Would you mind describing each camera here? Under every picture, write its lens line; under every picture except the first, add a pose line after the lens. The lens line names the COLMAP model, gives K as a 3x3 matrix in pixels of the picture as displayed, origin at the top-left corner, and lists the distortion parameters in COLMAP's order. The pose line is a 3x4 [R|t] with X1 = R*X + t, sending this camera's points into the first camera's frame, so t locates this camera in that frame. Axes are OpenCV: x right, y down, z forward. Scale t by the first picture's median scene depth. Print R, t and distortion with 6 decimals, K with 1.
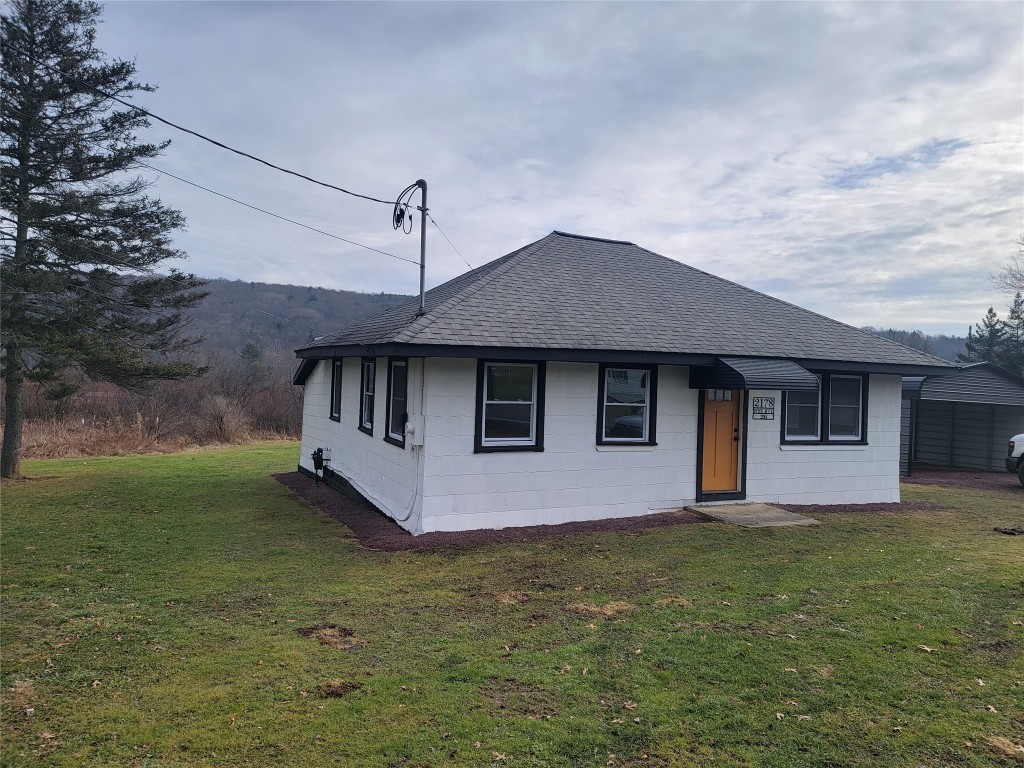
lens RADIAL K [[707.4, 0, 519.1], [0, 707.4, 387.2], [0, 0, 1]] dist [0.066408, -0.050238]
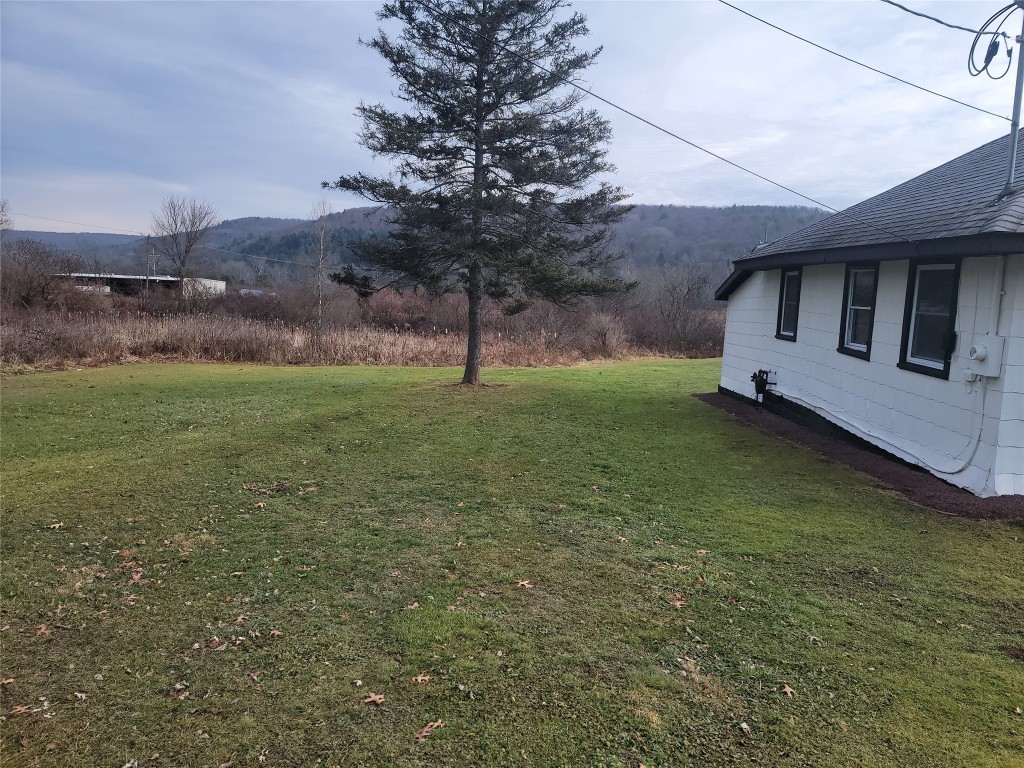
lens RADIAL K [[707.4, 0, 518.5], [0, 707.4, 389.9], [0, 0, 1]] dist [0.066408, -0.050238]
pose [[0.880445, 0.053741, -0.471092, -0.114170], [0.002543, 0.993006, 0.118034, 0.003051], [0.474141, -0.105120, 0.874151, 0.057677]]
